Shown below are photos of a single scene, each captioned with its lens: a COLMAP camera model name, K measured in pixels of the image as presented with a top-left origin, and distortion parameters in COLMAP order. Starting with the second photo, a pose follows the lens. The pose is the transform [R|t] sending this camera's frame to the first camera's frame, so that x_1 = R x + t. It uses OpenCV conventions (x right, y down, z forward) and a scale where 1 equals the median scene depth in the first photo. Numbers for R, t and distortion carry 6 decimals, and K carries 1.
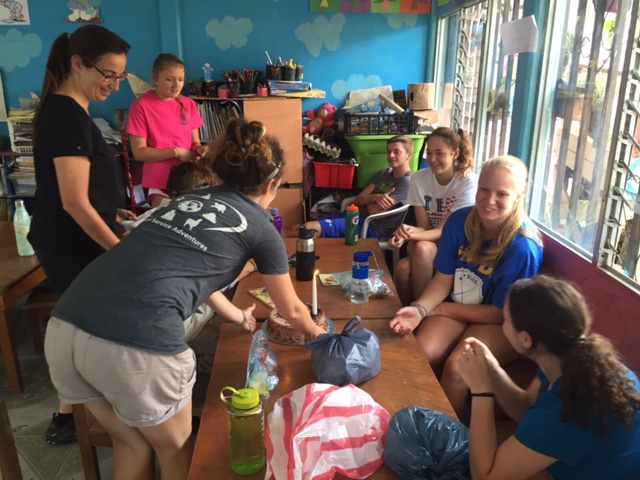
lens RADIAL K [[543.5, 0, 325.2], [0, 543.5, 239.4], [0, 0, 1]] dist [0.061187, -0.077692]
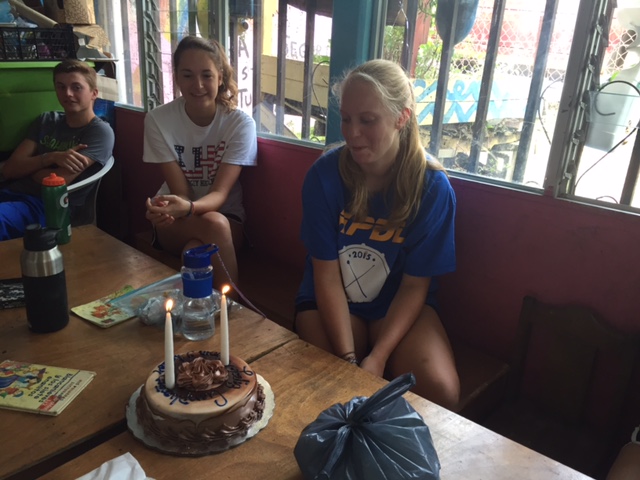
lens RADIAL K [[543.5, 0, 325.2], [0, 543.5, 239.4], [0, 0, 1]] dist [0.061187, -0.077692]
pose [[0.696641, -0.219630, 0.682974, -0.190124], [0.163642, 0.975537, 0.146796, -0.040242], [-0.698507, 0.009499, 0.715540, 0.438194]]
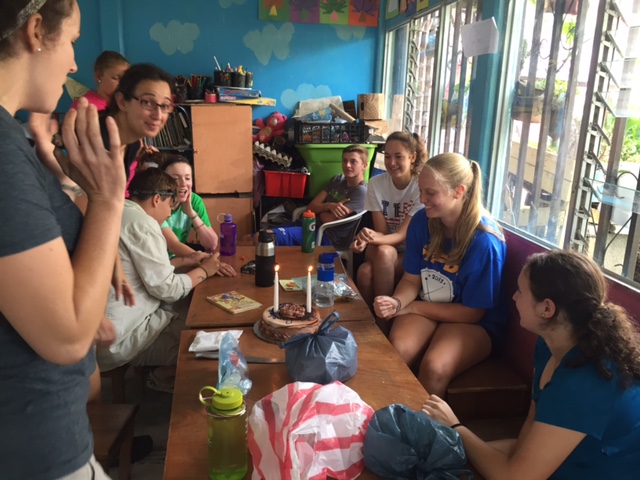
lens RADIAL K [[543.5, 0, 325.2], [0, 543.5, 239.4], [0, 0, 1]] dist [0.061187, -0.077692]
pose [[0.992678, -0.009041, 0.120453, -0.045810], [0.014082, 0.999057, -0.041067, 0.033113], [-0.119968, 0.042463, 0.991869, 0.033470]]
